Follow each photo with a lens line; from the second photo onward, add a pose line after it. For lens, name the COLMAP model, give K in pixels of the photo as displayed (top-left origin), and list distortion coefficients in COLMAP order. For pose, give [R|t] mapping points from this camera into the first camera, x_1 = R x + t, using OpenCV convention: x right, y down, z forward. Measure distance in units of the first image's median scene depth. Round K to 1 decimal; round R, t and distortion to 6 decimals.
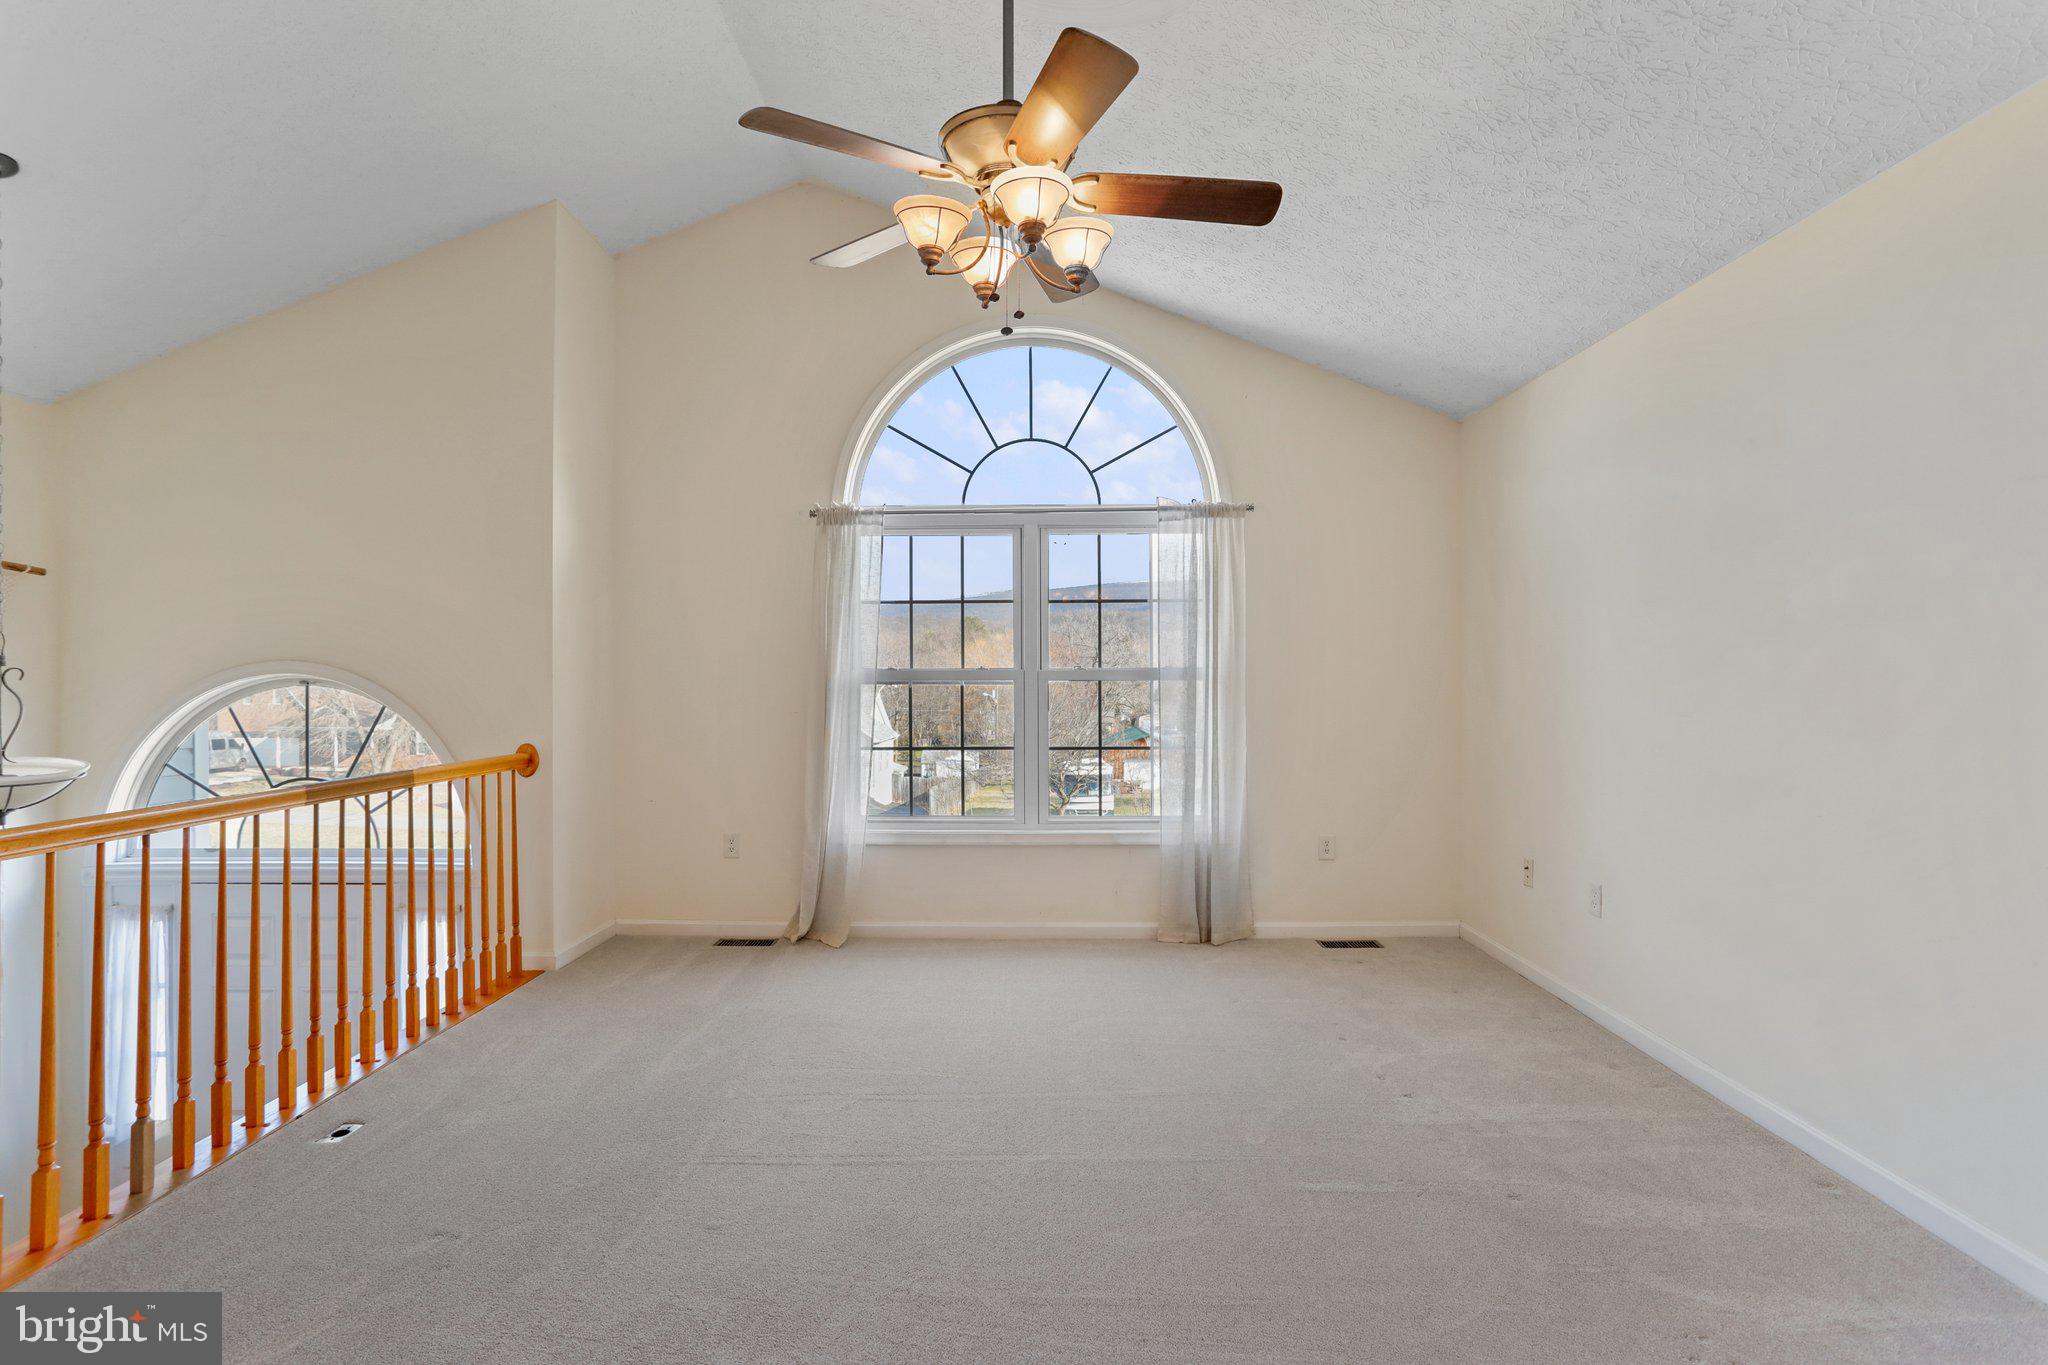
lens RADIAL K [[994.7, 0, 1021.3], [0, 994.7, 678.9], [0, 0, 1]] dist [-0.042444, 0.017570]
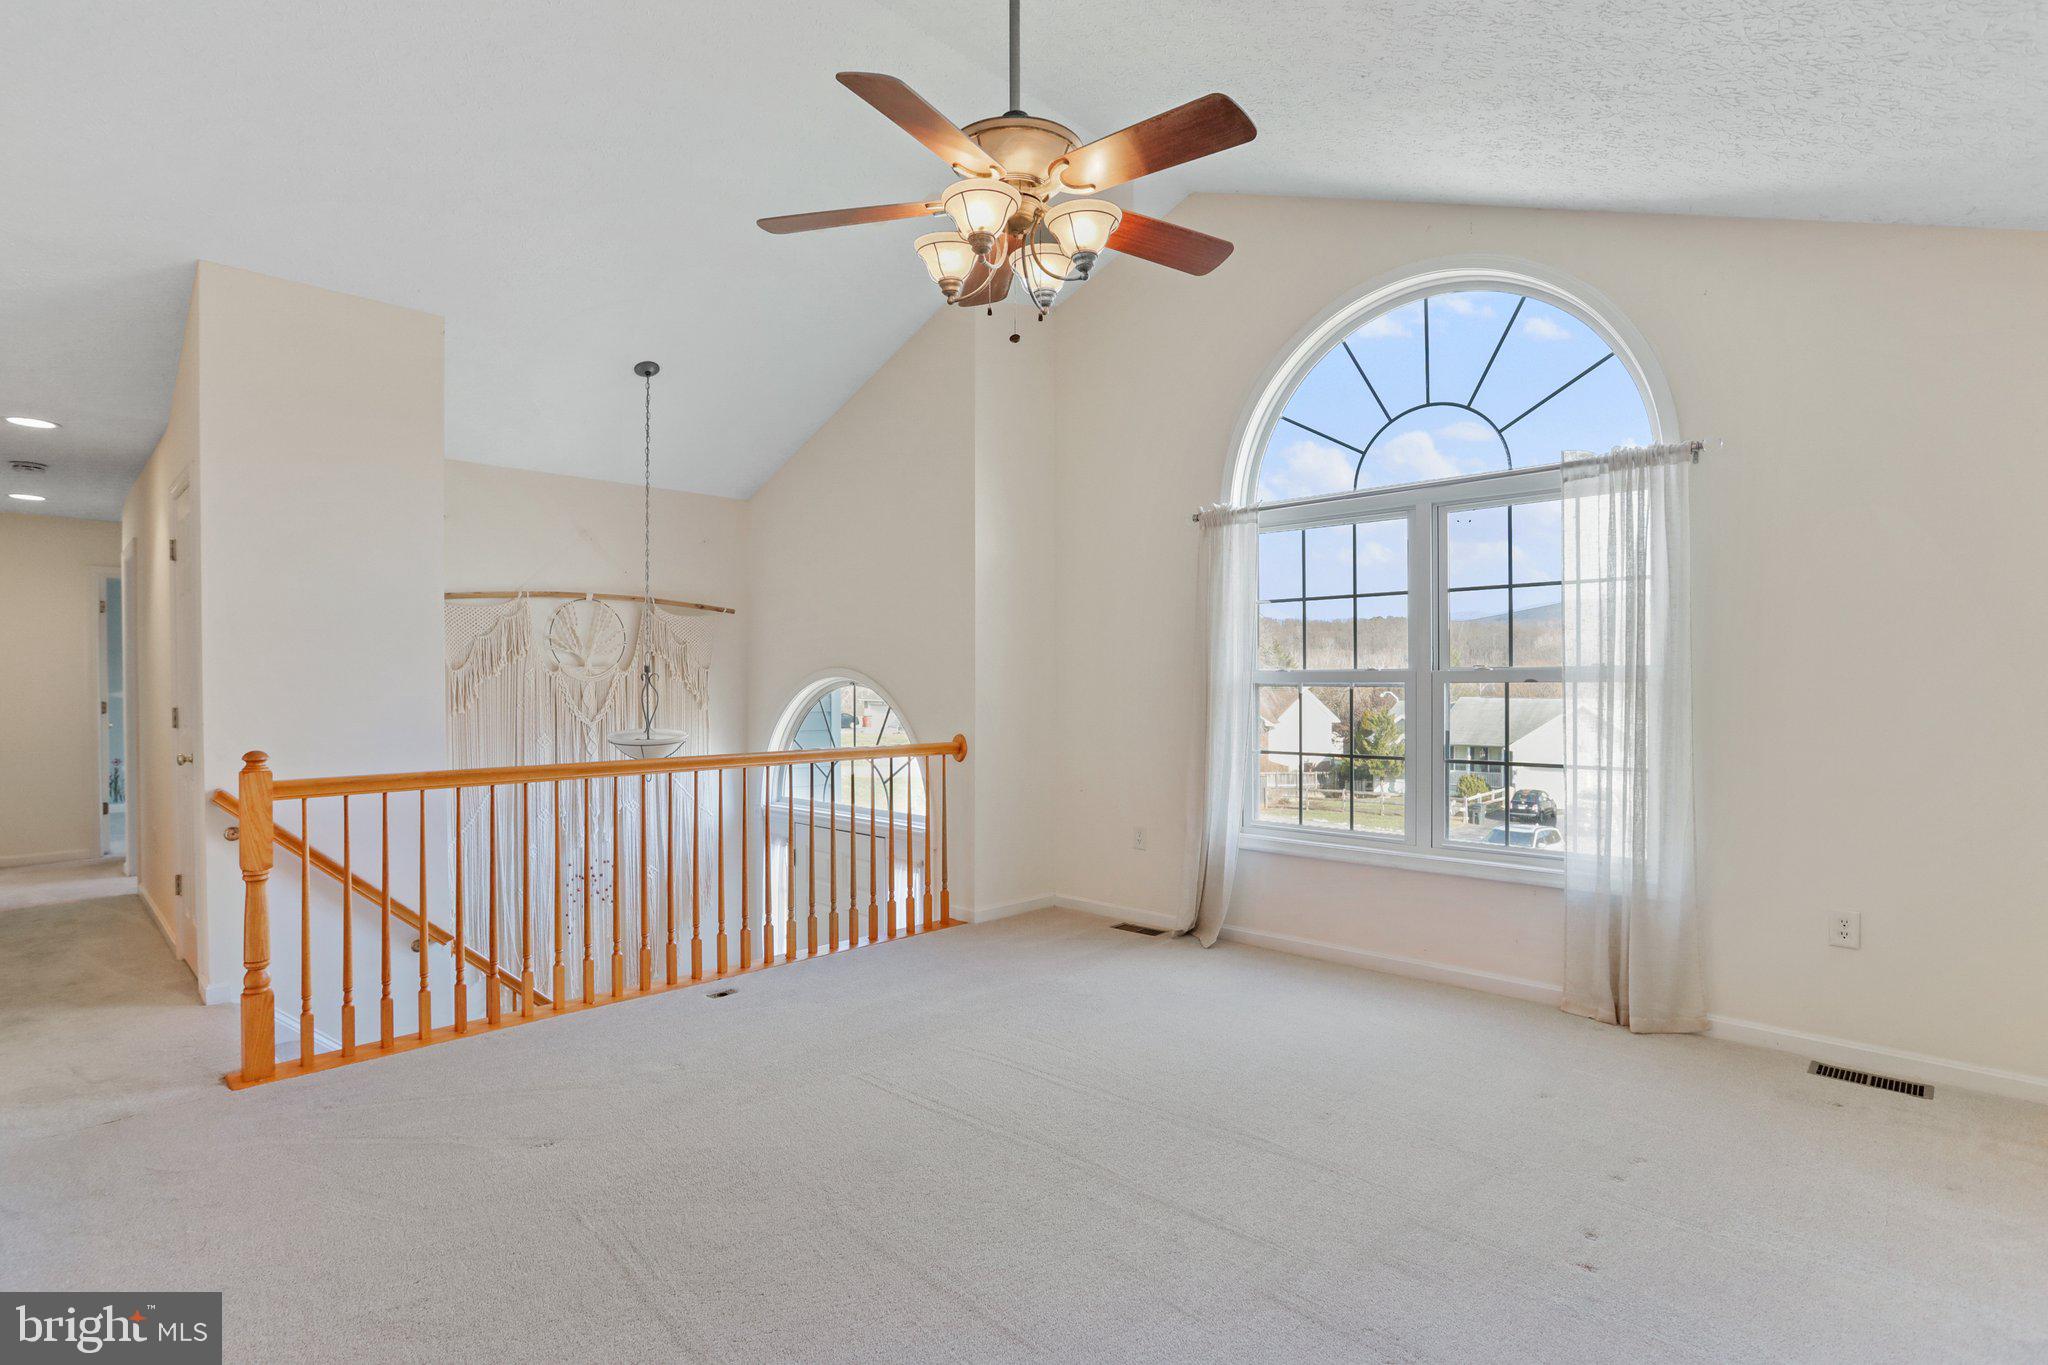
lens RADIAL K [[994.7, 0, 997.0], [0, 994.7, 693.6], [0, 0, 1]] dist [-0.042444, 0.017570]
pose [[0.737015, 0.008047, -0.675829, 0.327912], [-0.001351, 0.999945, 0.010433, 0.002515], [0.675875, -0.006776, 0.736985, 0.114275]]
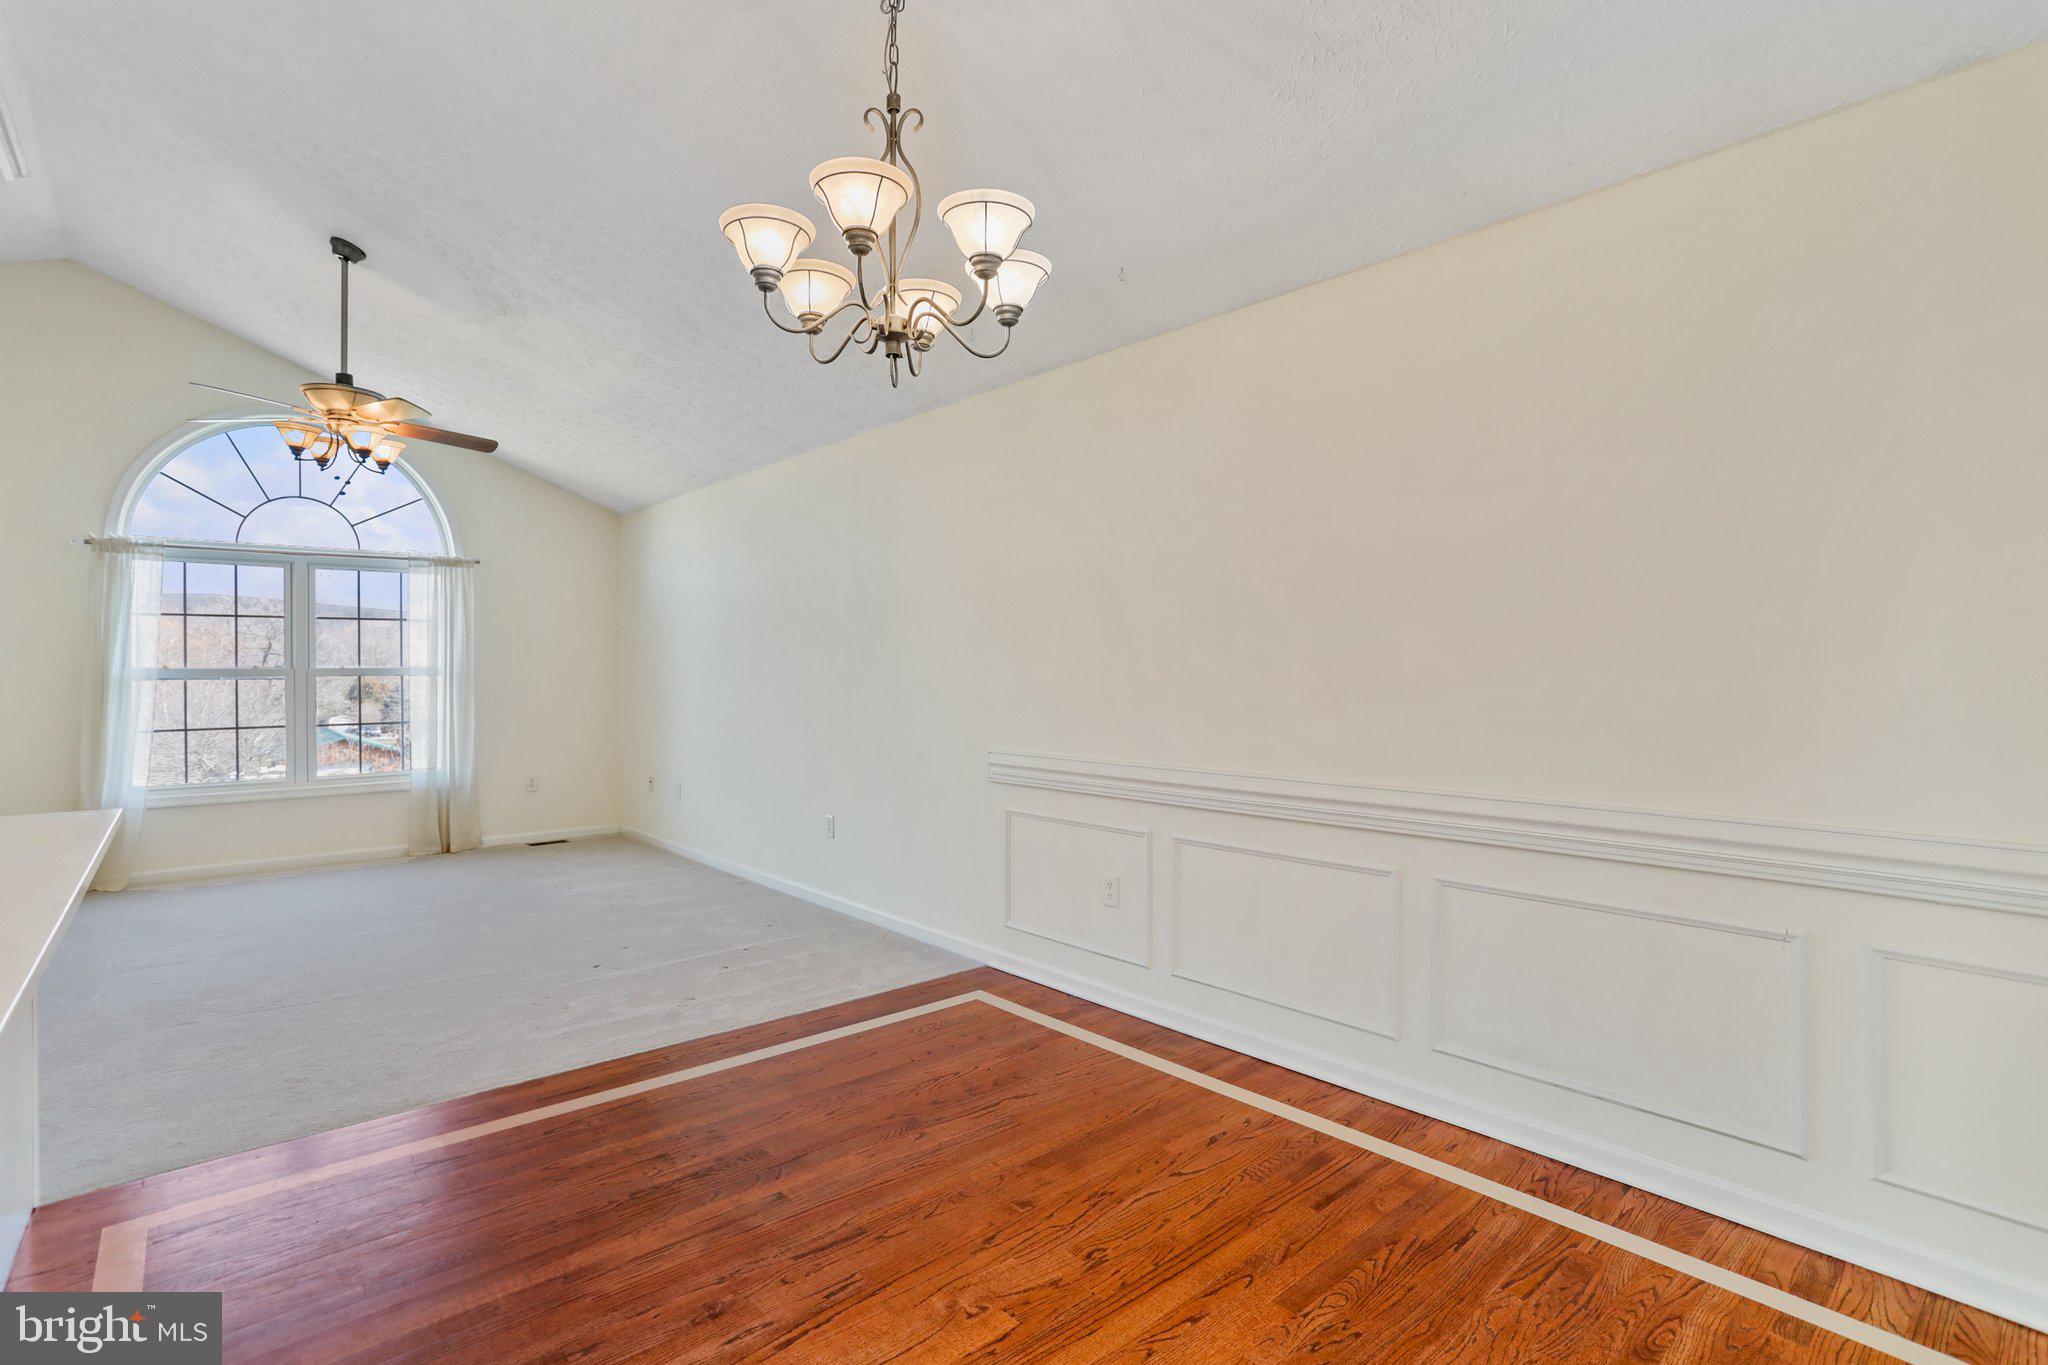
lens RADIAL K [[994.7, 0, 1013.4], [0, 994.7, 669.0], [0, 0, 1]] dist [-0.042444, 0.017570]
pose [[0.743922, -0.001359, 0.668265, -0.161395], [0.004182, 0.999988, -0.002621, -0.001754], [-0.668253, 0.004745, 0.743919, -0.652231]]
